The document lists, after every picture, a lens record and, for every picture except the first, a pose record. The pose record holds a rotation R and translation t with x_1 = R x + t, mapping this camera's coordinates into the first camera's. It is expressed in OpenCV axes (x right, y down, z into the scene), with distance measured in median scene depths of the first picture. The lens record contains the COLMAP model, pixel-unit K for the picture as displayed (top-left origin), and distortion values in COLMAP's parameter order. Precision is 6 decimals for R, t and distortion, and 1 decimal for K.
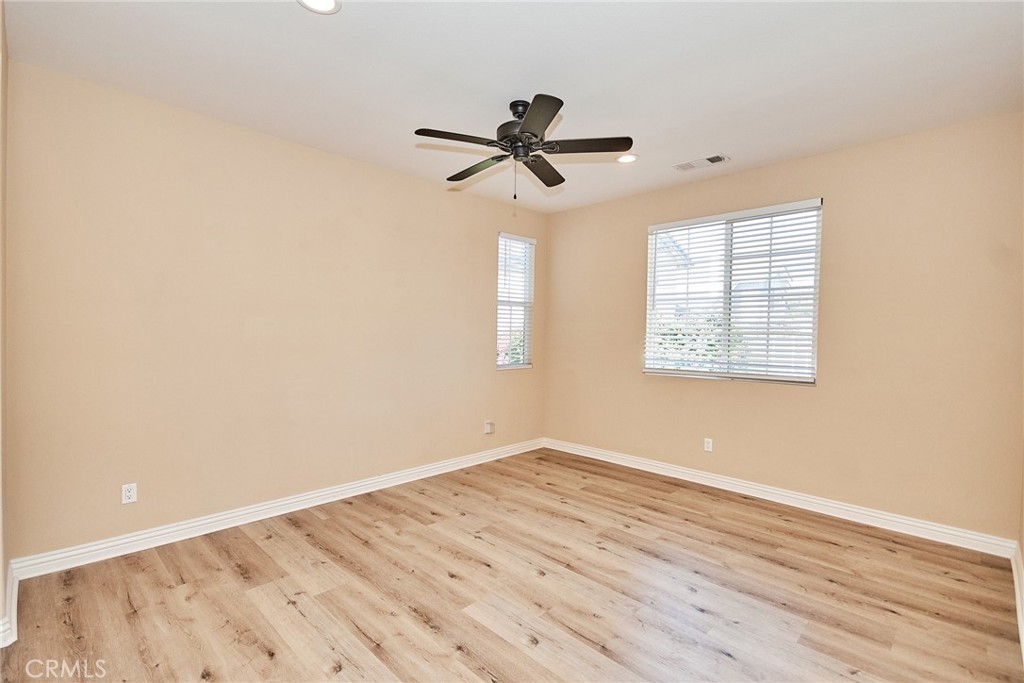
lens RADIAL K [[461.1, 0, 516.6], [0, 461.1, 350.3], [0, 0, 1]] dist [0.021077, -0.006294]
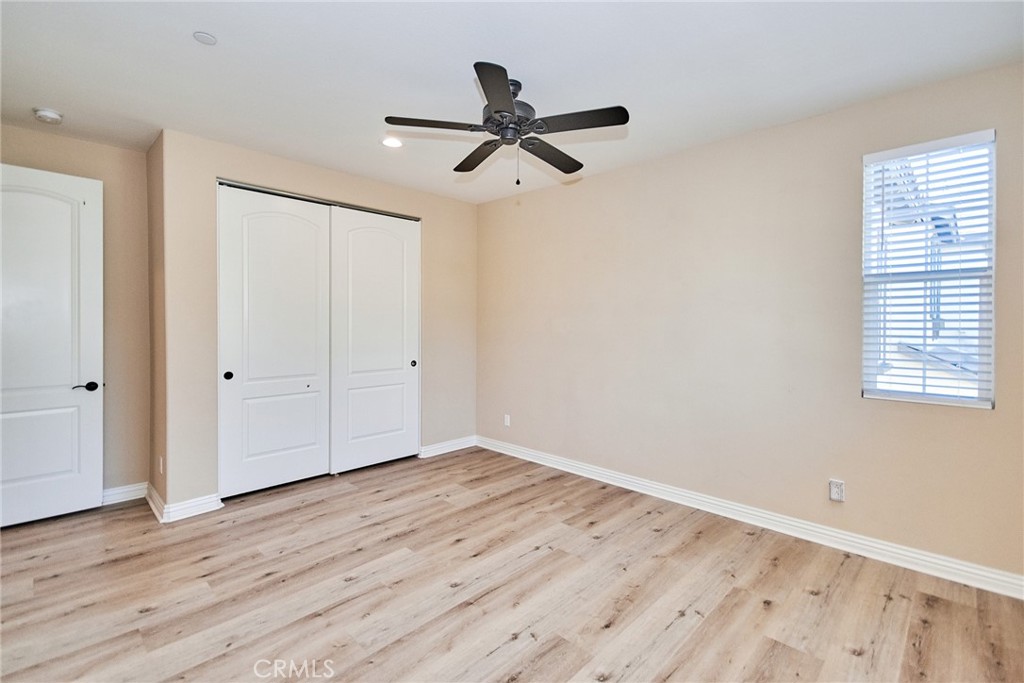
lens RADIAL K [[461.1, 0, 514.5], [0, 461.1, 325.5], [0, 0, 1]] dist [0.021077, -0.006294]
pose [[0.033959, 0.001827, -0.999422, 0.771132], [-0.044767, 0.998997, 0.000305, -0.038775], [0.998420, 0.044730, 0.034007, 0.821235]]
